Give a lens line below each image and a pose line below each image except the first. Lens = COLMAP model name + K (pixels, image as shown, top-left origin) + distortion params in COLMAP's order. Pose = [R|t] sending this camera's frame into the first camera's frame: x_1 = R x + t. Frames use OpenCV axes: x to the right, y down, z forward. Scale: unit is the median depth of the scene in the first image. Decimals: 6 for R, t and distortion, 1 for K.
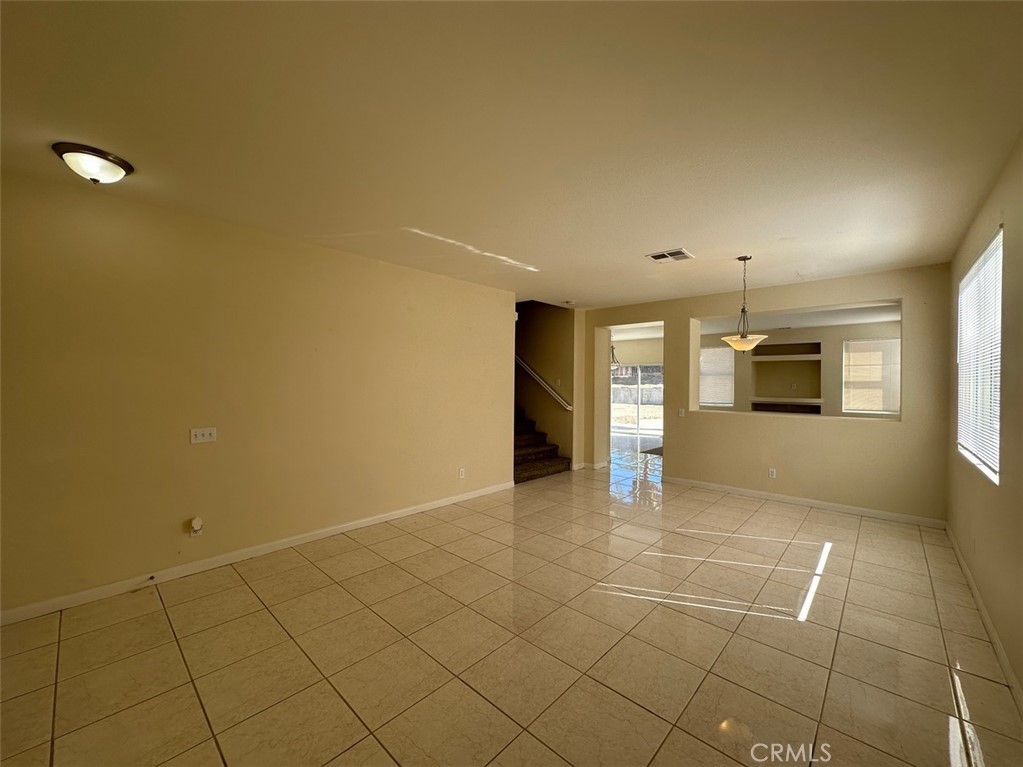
lens RADIAL K [[407.8, 0, 510.2], [0, 407.8, 384.9], [0, 0, 1]] dist [-0.003028, 0.000458]
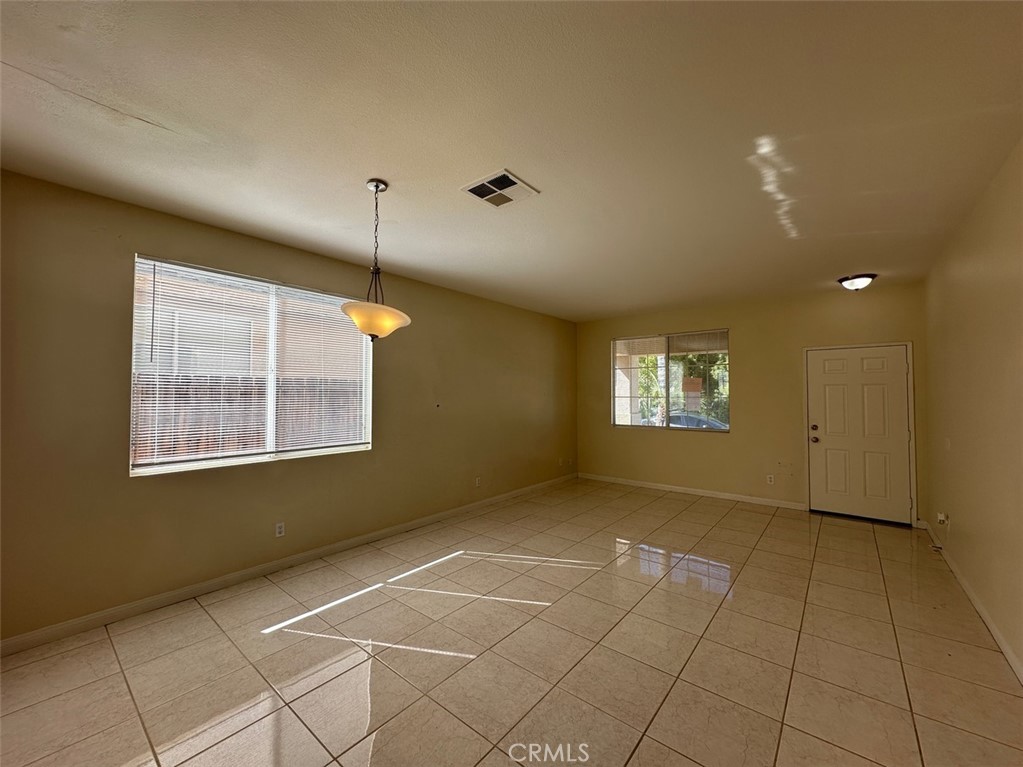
lens RADIAL K [[407.8, 0, 510.2], [0, 407.8, 384.9], [0, 0, 1]] dist [-0.003028, 0.000458]
pose [[-0.998024, -0.010974, -0.061872, 0.493580], [-0.010092, 0.999843, -0.014547, -0.007822], [0.062022, -0.013894, -0.997978, 1.934107]]
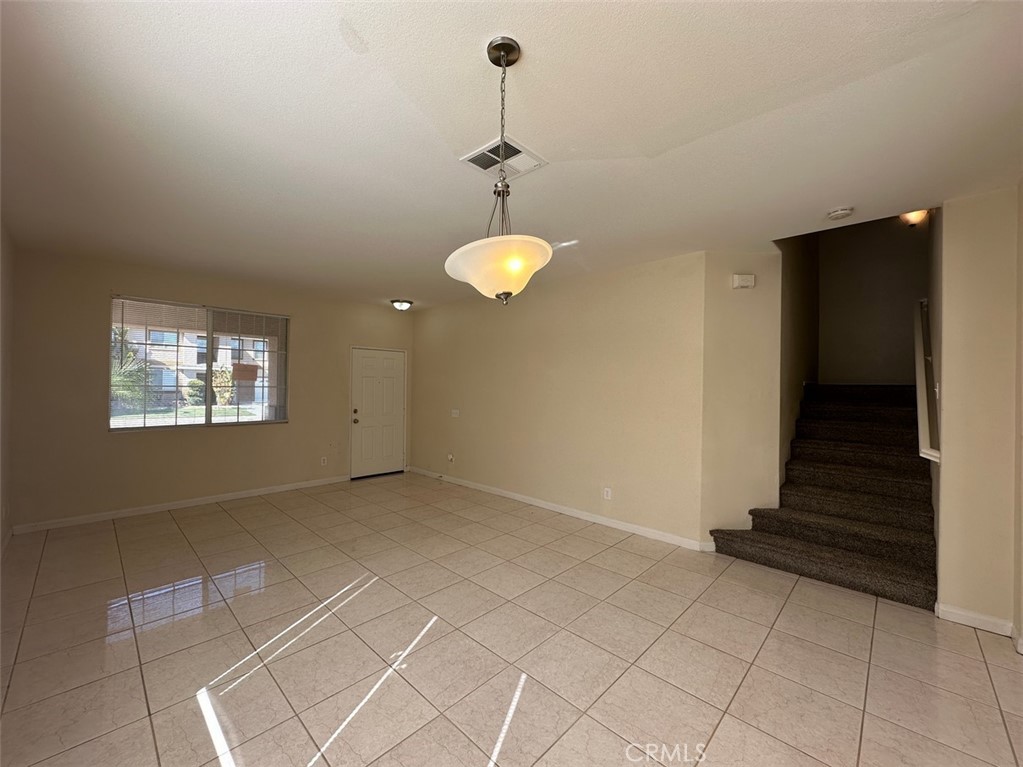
lens RADIAL K [[407.8, 0, 510.2], [0, 407.8, 384.9], [0, 0, 1]] dist [-0.003028, 0.000458]
pose [[-0.013862, -0.011291, -0.999840, 1.137635], [-0.021249, 0.999714, -0.010995, 0.002075], [0.999678, 0.021093, -0.014098, 1.217870]]
